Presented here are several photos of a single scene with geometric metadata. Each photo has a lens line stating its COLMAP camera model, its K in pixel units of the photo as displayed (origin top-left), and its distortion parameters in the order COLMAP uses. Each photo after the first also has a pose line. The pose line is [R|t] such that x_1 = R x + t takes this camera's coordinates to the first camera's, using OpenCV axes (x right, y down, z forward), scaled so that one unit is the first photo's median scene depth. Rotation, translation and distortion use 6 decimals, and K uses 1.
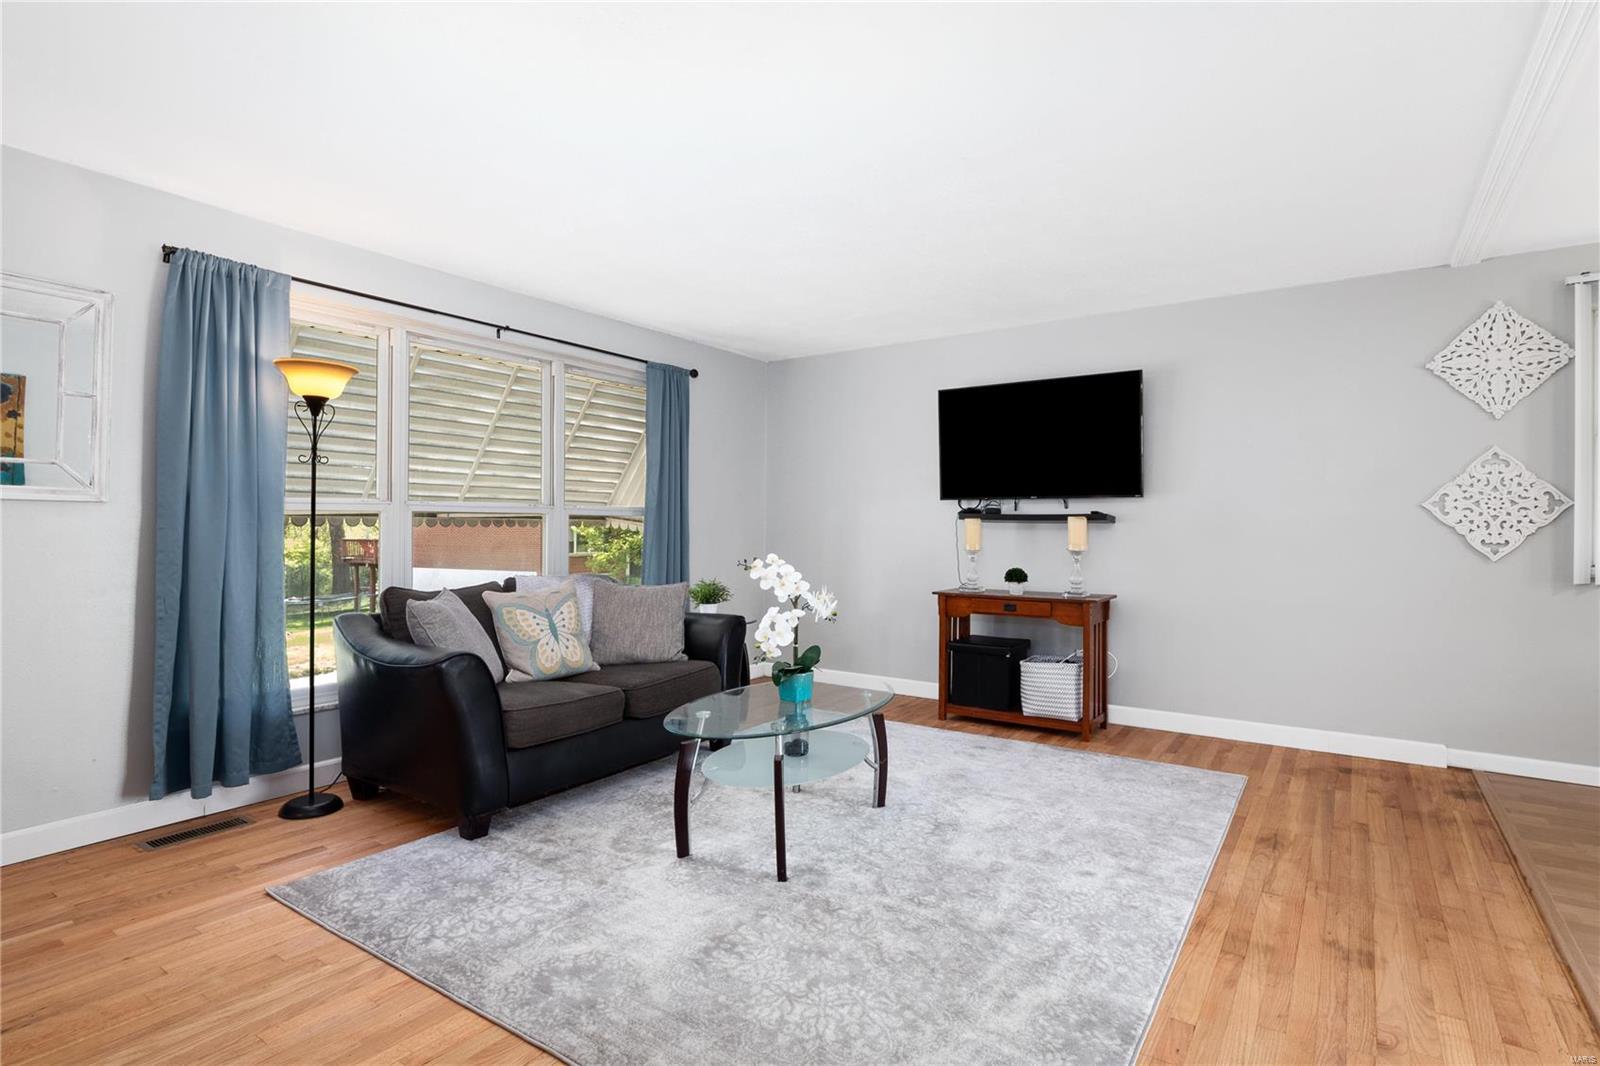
lens RADIAL K [[809.7, 0, 800.0], [0, 809.7, 533.0], [0, 0, 1]] dist [0.000195, 0.000066]
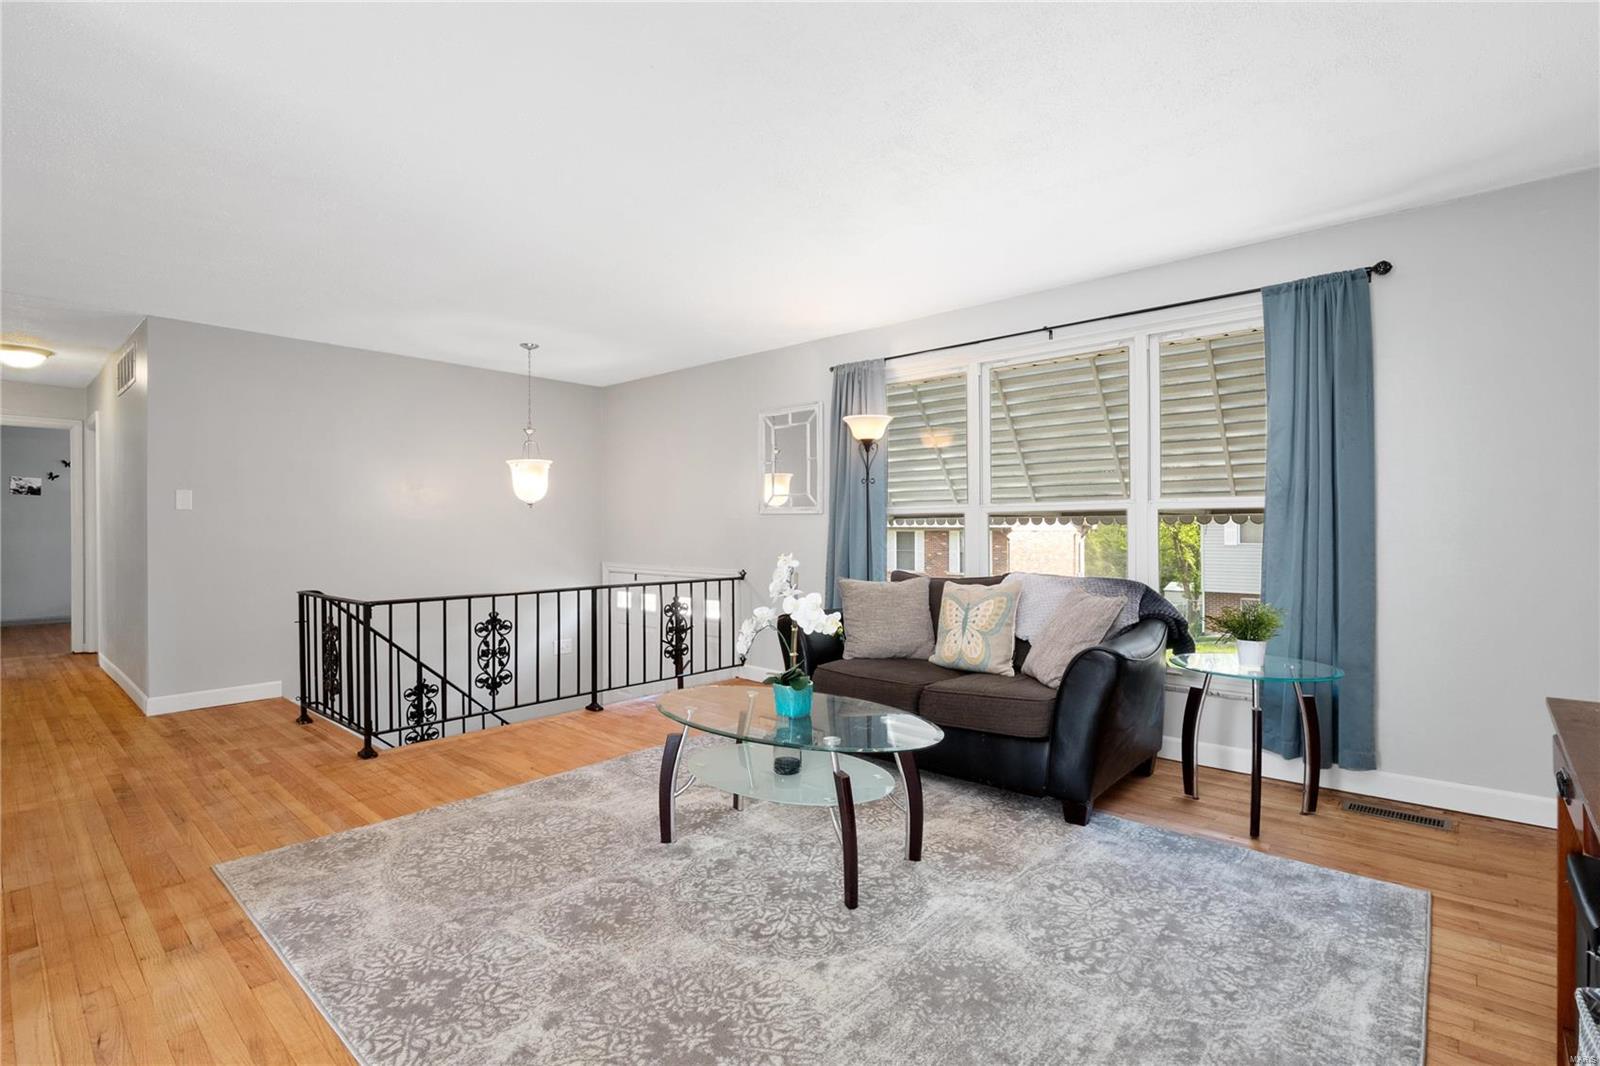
lens RADIAL K [[755.4, 0, 810.4], [0, 755.4, 527.7], [0, 0, 1]] dist [-0.001388, -0.001890]
pose [[-0.129406, -0.001267, -0.991591, 0.672605], [-0.001006, 0.999999, -0.001146, -0.003075], [0.991591, 0.000850, -0.129407, 0.905666]]
